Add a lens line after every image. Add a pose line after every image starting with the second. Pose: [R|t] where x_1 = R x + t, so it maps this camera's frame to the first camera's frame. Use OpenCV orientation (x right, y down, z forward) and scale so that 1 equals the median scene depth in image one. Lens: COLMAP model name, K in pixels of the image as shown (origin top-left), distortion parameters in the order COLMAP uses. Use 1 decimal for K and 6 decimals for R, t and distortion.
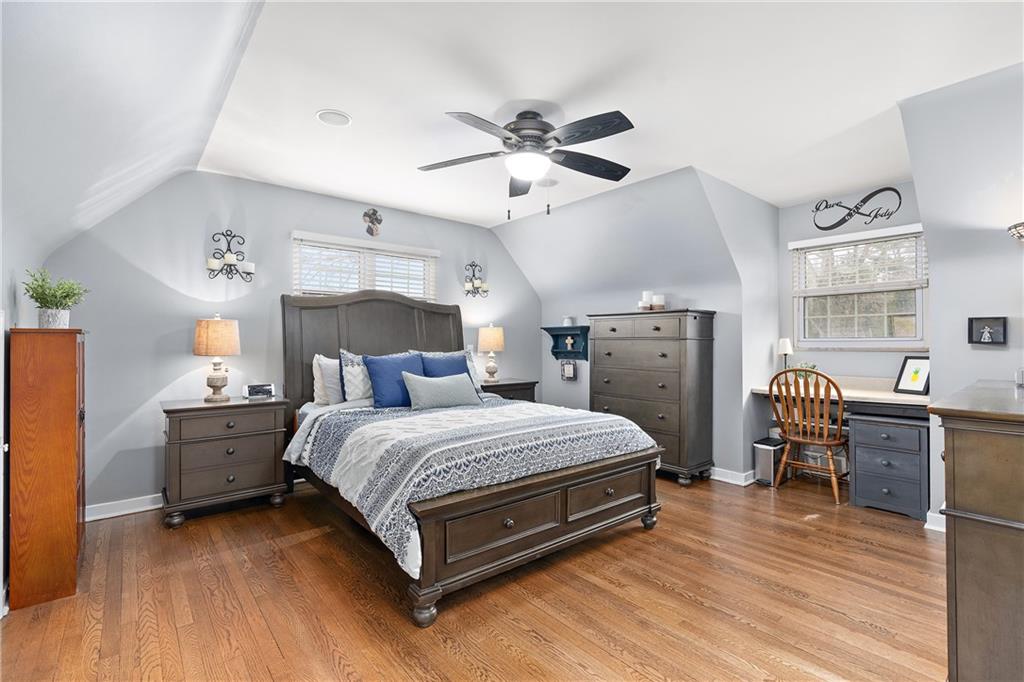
lens RADIAL K [[464.3, 0, 510.8], [0, 464.3, 342.4], [0, 0, 1]] dist [-0.007531, 0.002043]
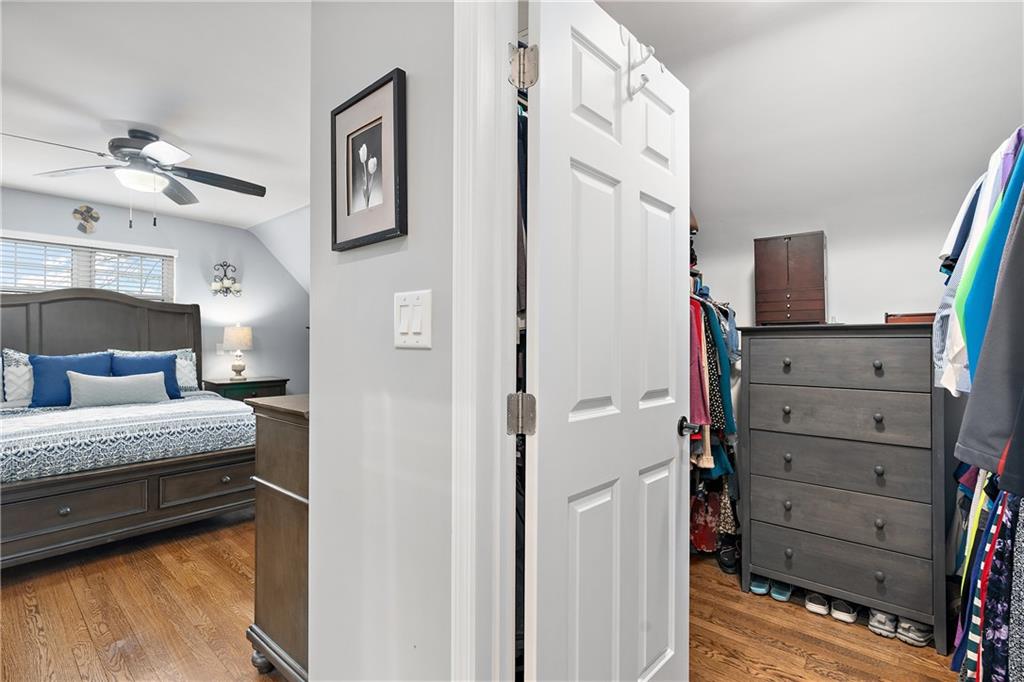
lens RADIAL K [[464.3, 0, 512.7], [0, 464.3, 339.1], [0, 0, 1]] dist [-0.007531, 0.002043]
pose [[0.985360, 0.004144, 0.170439, 0.488322], [-0.004566, 0.999987, 0.002088, -0.012225], [-0.170428, -0.002836, 0.985366, -0.141924]]
